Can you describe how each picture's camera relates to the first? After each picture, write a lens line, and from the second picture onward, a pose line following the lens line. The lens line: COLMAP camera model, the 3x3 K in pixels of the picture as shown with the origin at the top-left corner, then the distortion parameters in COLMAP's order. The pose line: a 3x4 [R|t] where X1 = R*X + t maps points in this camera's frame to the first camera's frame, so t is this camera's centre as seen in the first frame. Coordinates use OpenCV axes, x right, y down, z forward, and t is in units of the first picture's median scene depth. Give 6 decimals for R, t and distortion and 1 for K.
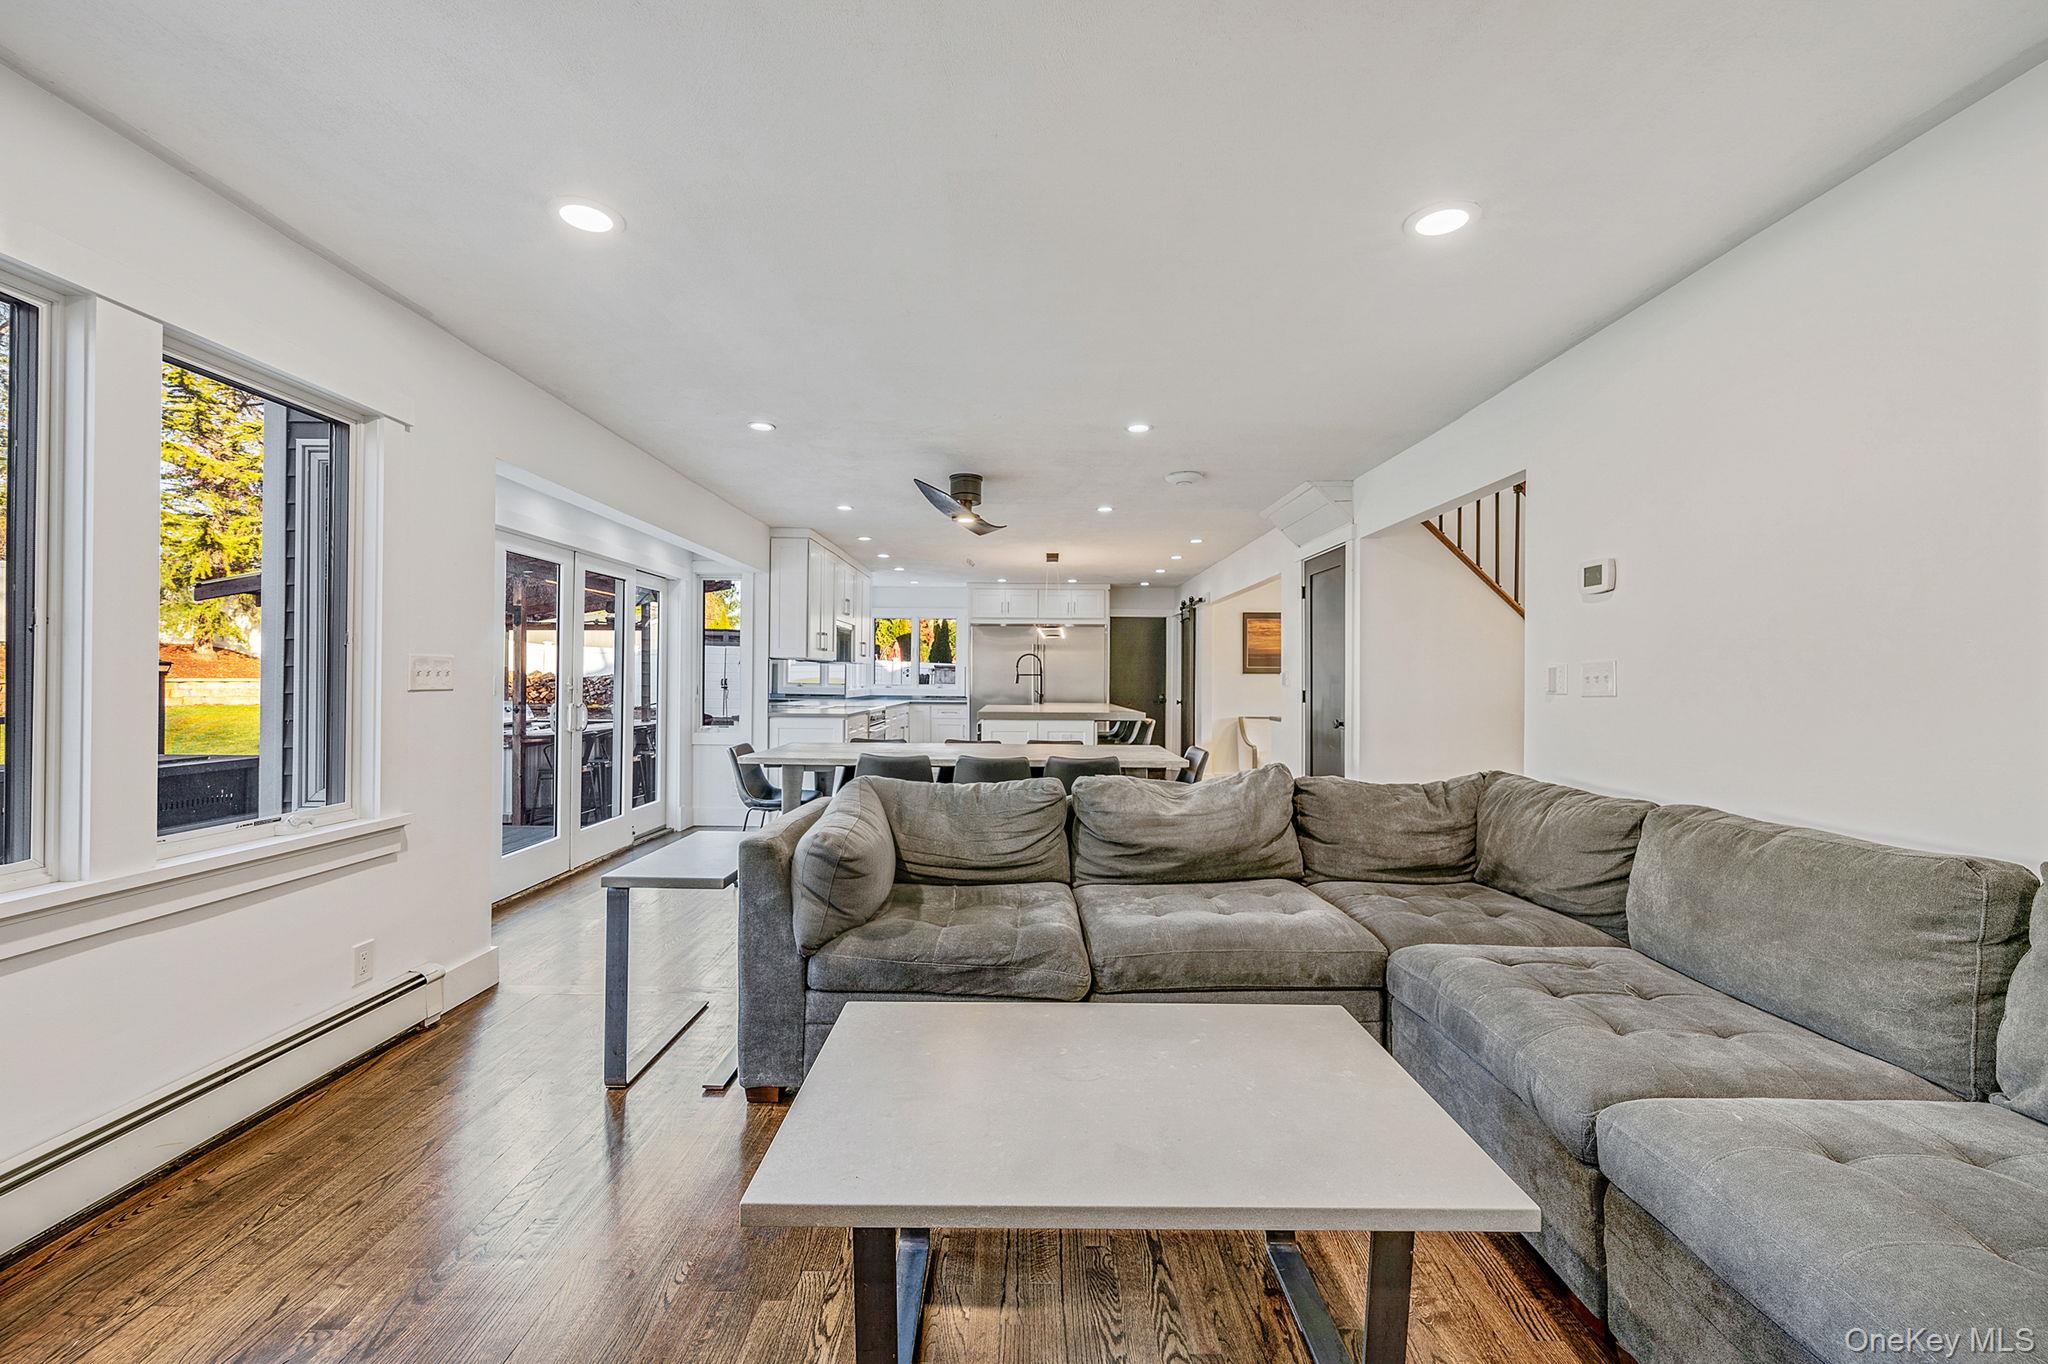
lens RADIAL K [[811.3, 0, 1024.0], [0, 811.3, 682.0], [0, 0, 1]] dist [0.000235, 0.000237]
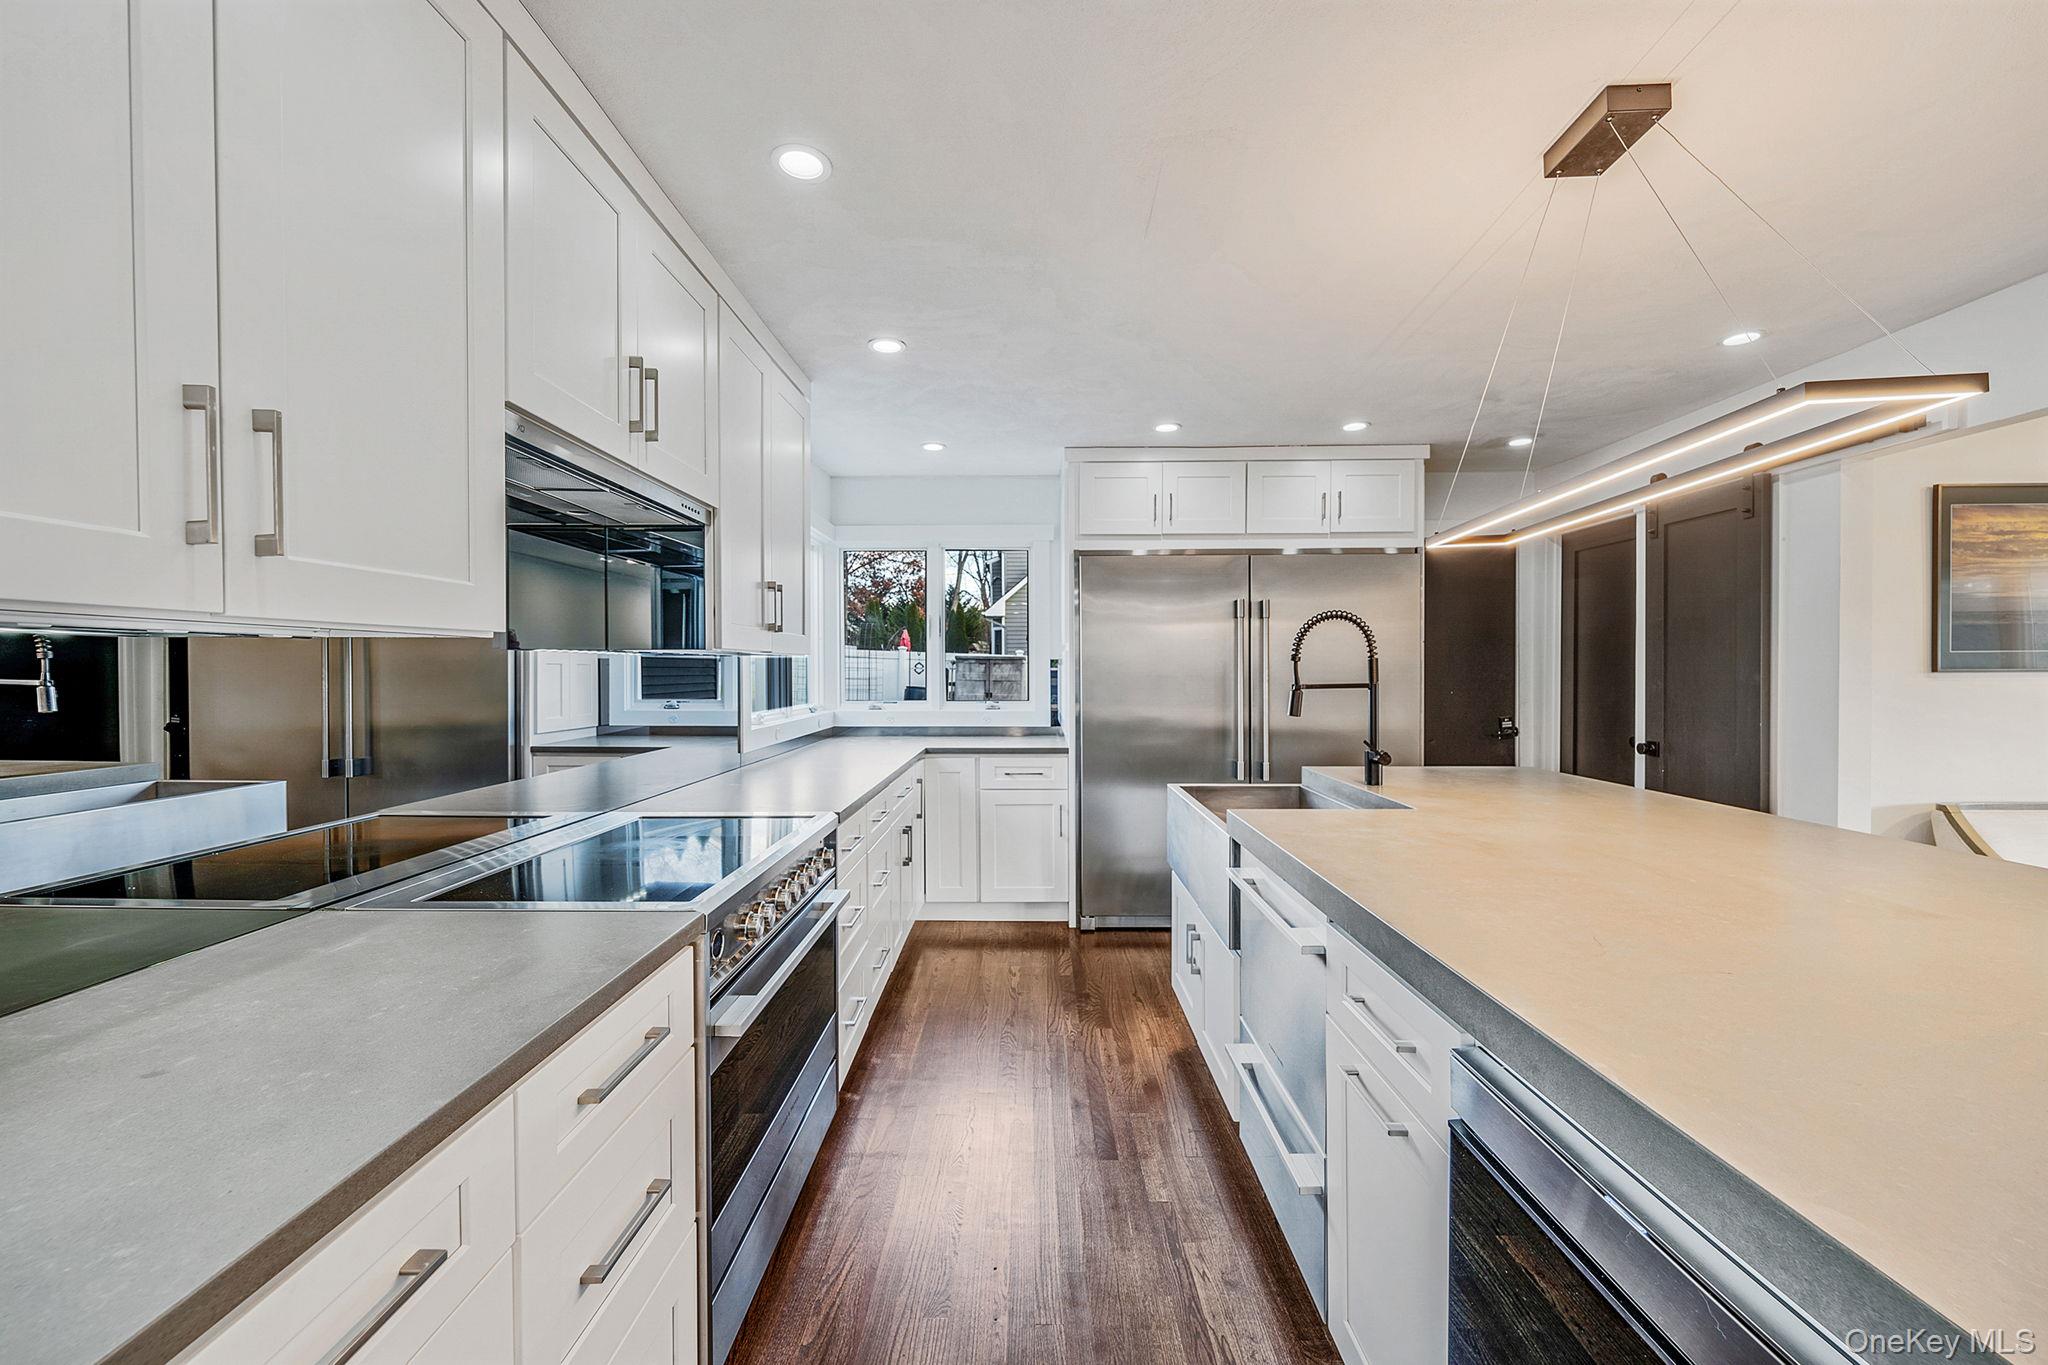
lens RADIAL K [[811.3, 0, 1024.0], [0, 811.3, 682.5], [0, 0, 1]] dist [0.000235, 0.000237]
pose [[0.999875, -0.009725, -0.012485, -0.088249], [0.009892, 0.999861, 0.013401, -0.012990], [0.012353, -0.013522, 0.999832, 0.612017]]
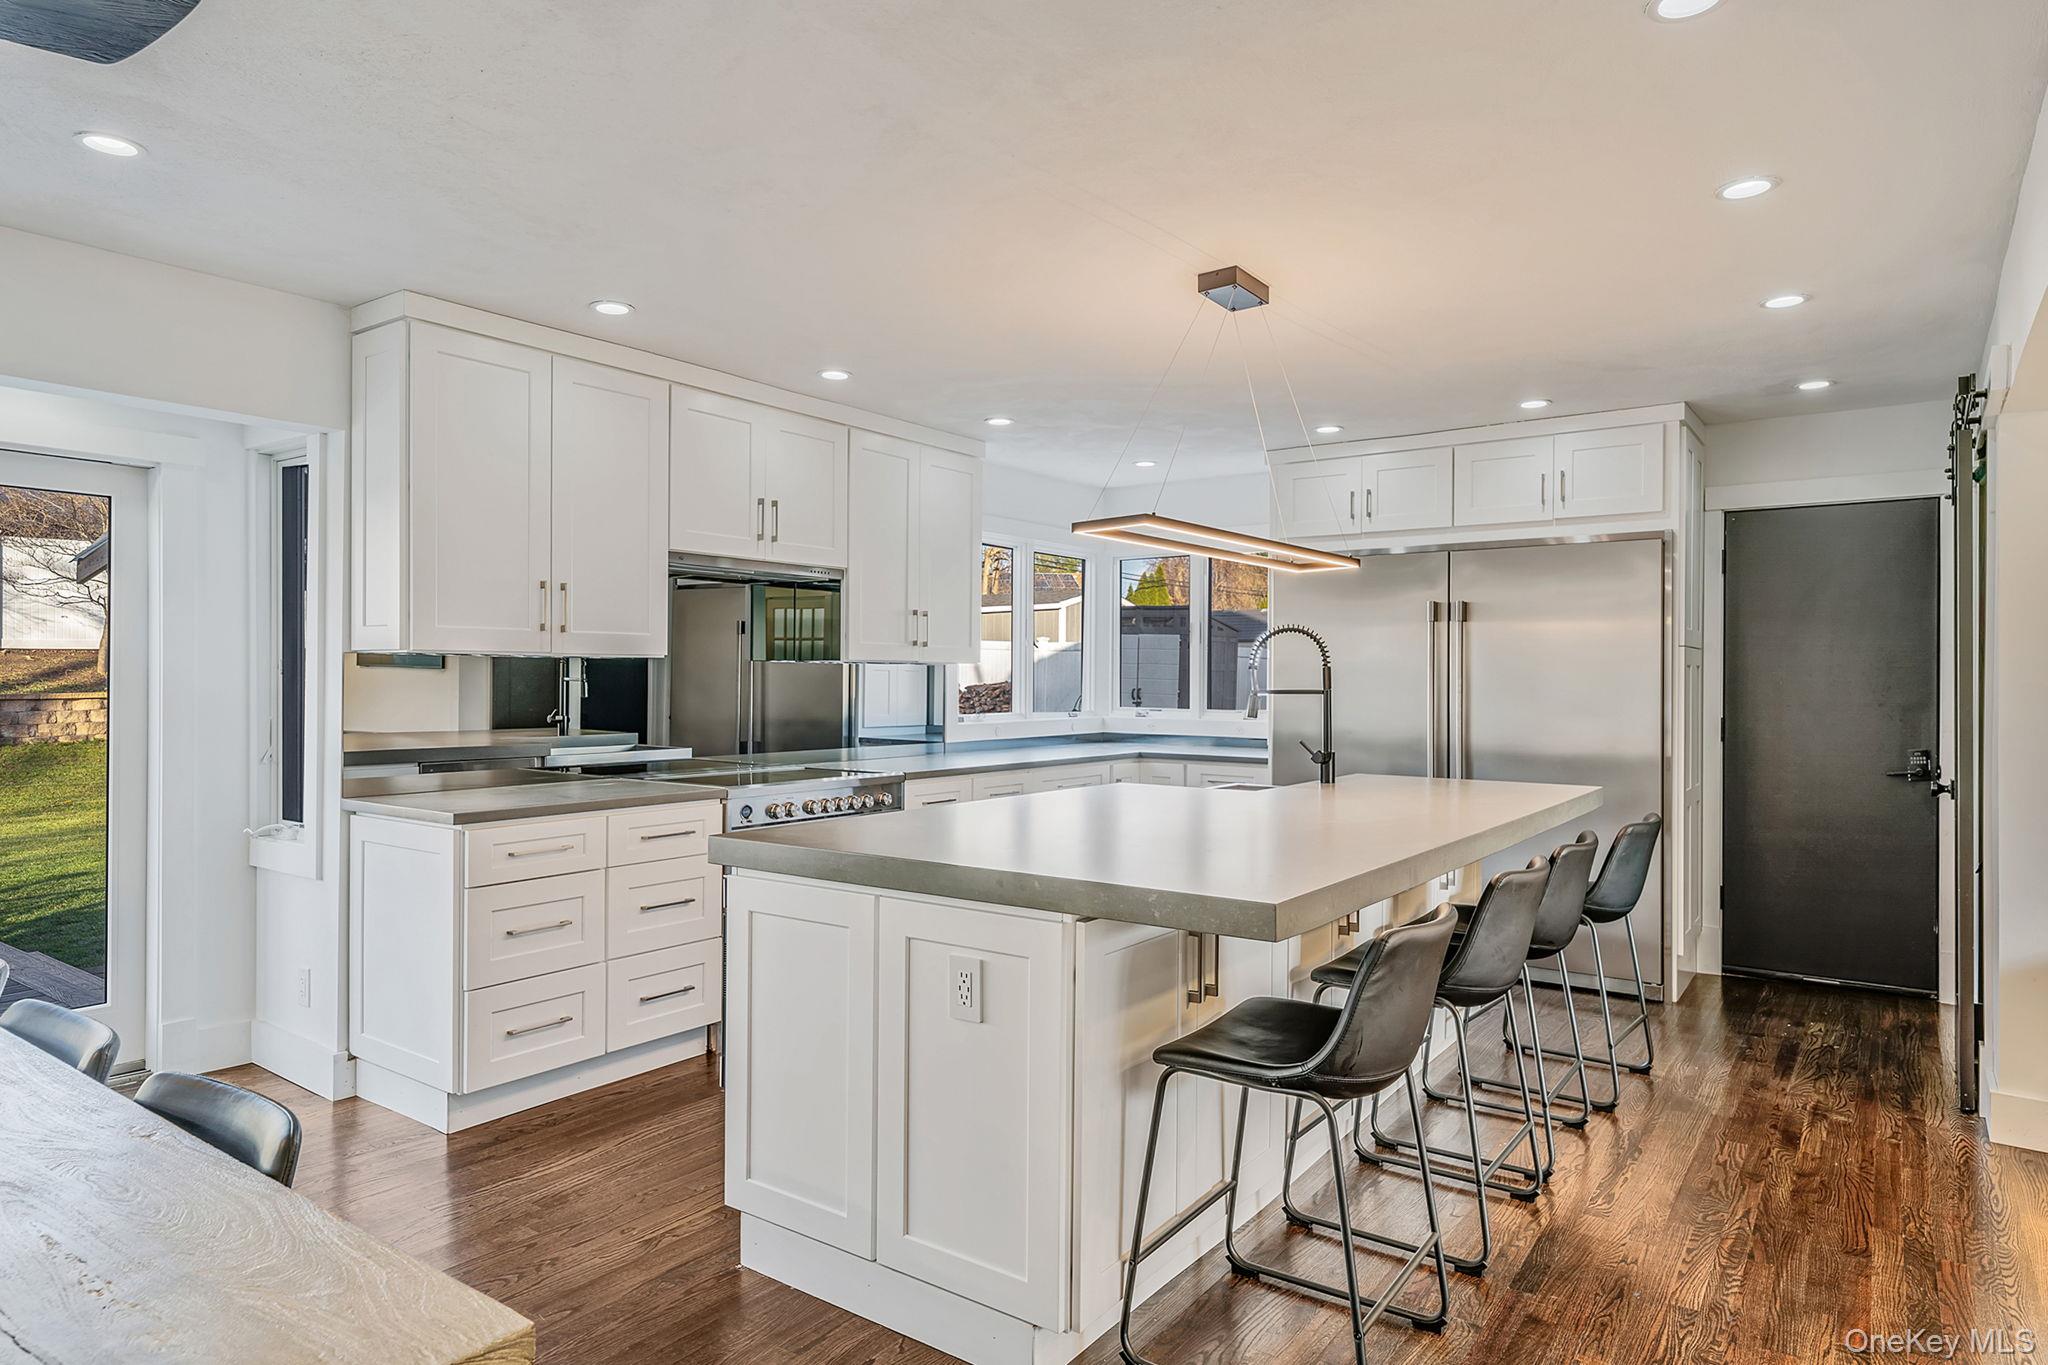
lens RADIAL K [[1220.7, 0, 1024.0], [0, 1220.7, 682.5], [0, 0, 1]] dist [0.000768, 0.000650]
pose [[0.806991, -0.001035, -0.590563, 0.181191], [-0.001517, 0.999992, -0.003825, -0.009012], [0.590562, 0.003982, 0.806982, 0.469744]]
